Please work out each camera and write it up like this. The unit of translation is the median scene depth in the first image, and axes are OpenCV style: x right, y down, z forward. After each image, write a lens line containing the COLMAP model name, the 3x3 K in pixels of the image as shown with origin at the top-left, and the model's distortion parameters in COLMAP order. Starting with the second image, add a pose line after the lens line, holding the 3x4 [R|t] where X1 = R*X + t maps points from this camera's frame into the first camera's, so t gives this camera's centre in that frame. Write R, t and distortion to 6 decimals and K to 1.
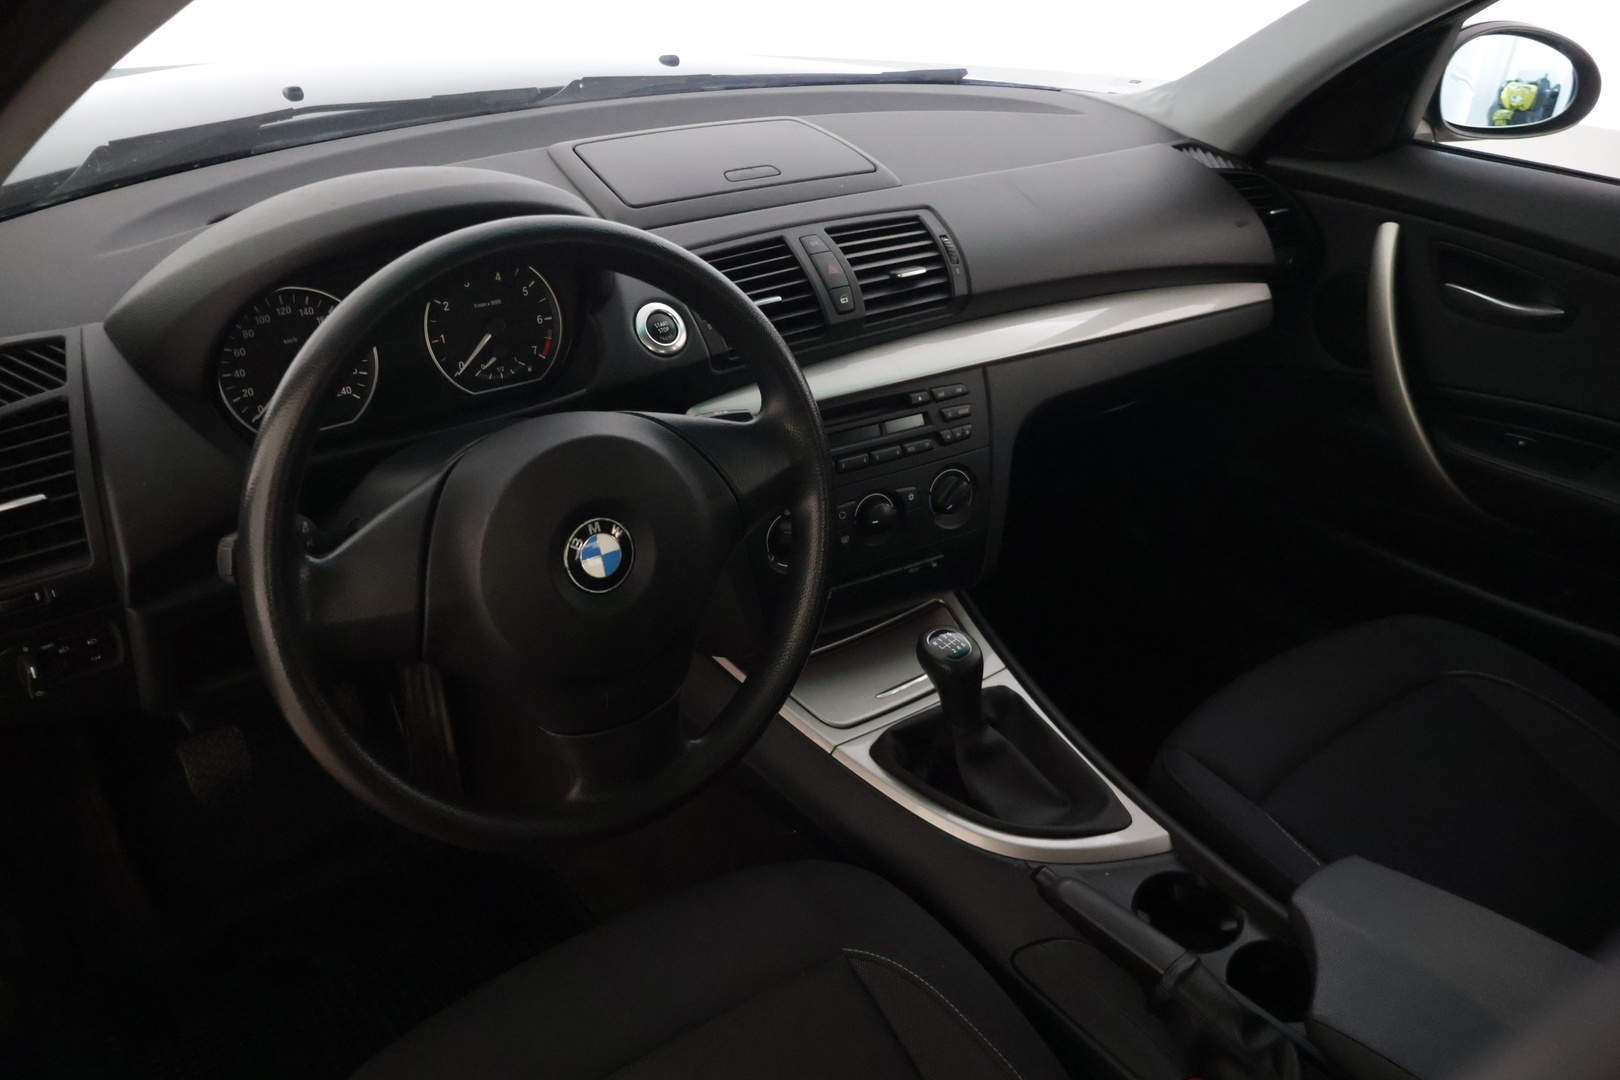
lens RADIAL K [[1383.8, 0, 805.7], [0, 1383.8, 522.7], [0, 0, 1]] dist [0.009232, 0.044762]
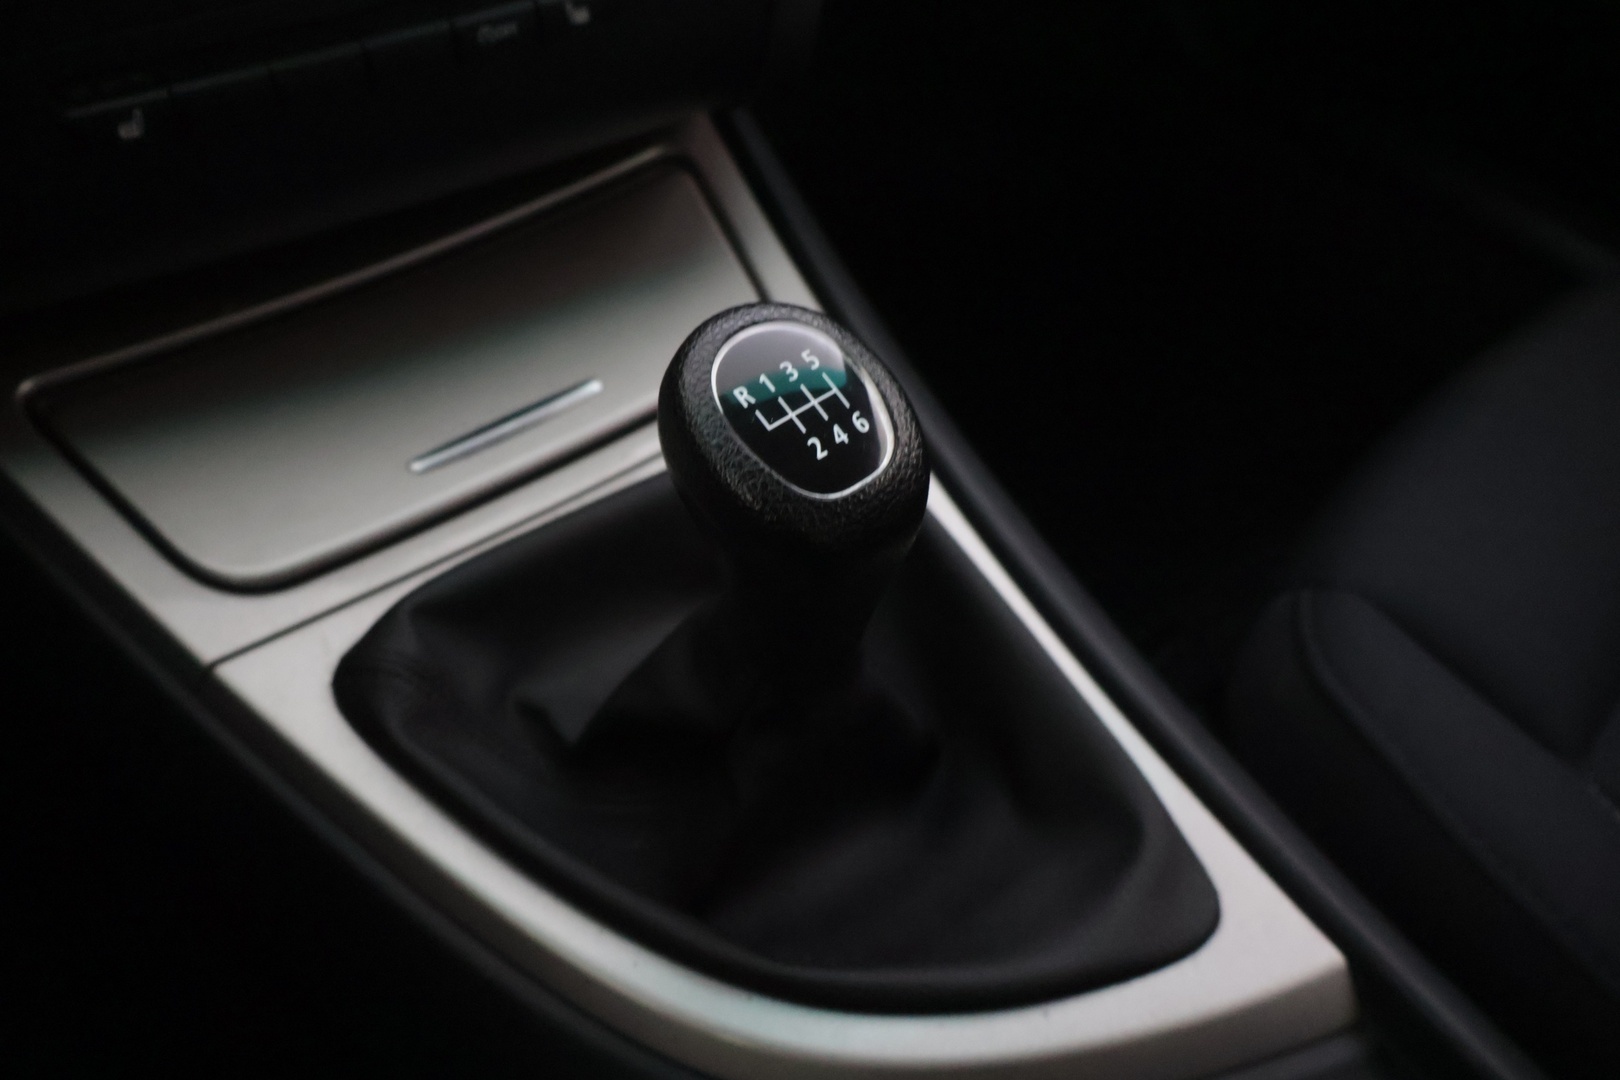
lens RADIAL K [[1373.2, 0, 806.1], [0, 1373.2, 538.8], [0, 0, 1]] dist [0.005587, 0.003897]
pose [[0.999624, -0.018767, 0.020000, 0.141978], [0.011829, 0.952939, 0.302931, 0.051299], [-0.024744, -0.302580, 0.952803, 0.738217]]
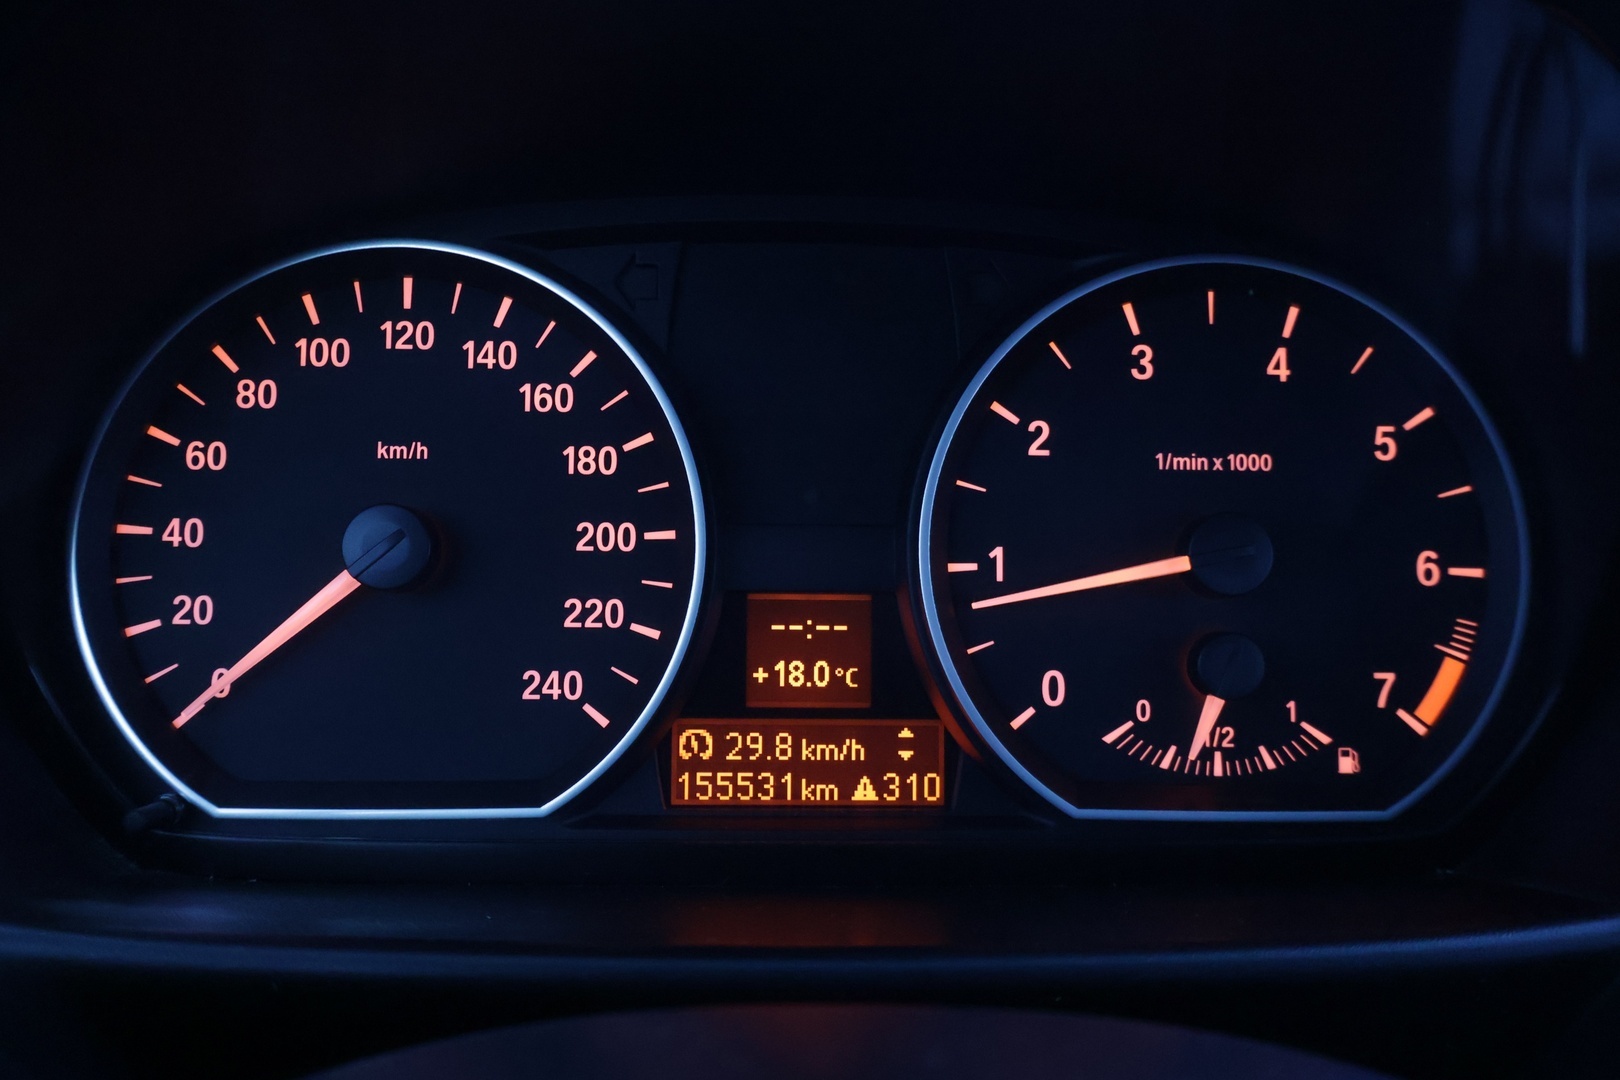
lens RADIAL K [[1383.8, 0, 794.0], [0, 1383.8, 528.0], [0, 0, 1]] dist [0.009232, 0.044762]
pose [[0.814825, 0.106248, -0.569888, -0.133492], [-0.265746, 0.942144, -0.204313, -0.069089], [0.515209, 0.317924, 0.795917, 0.688352]]
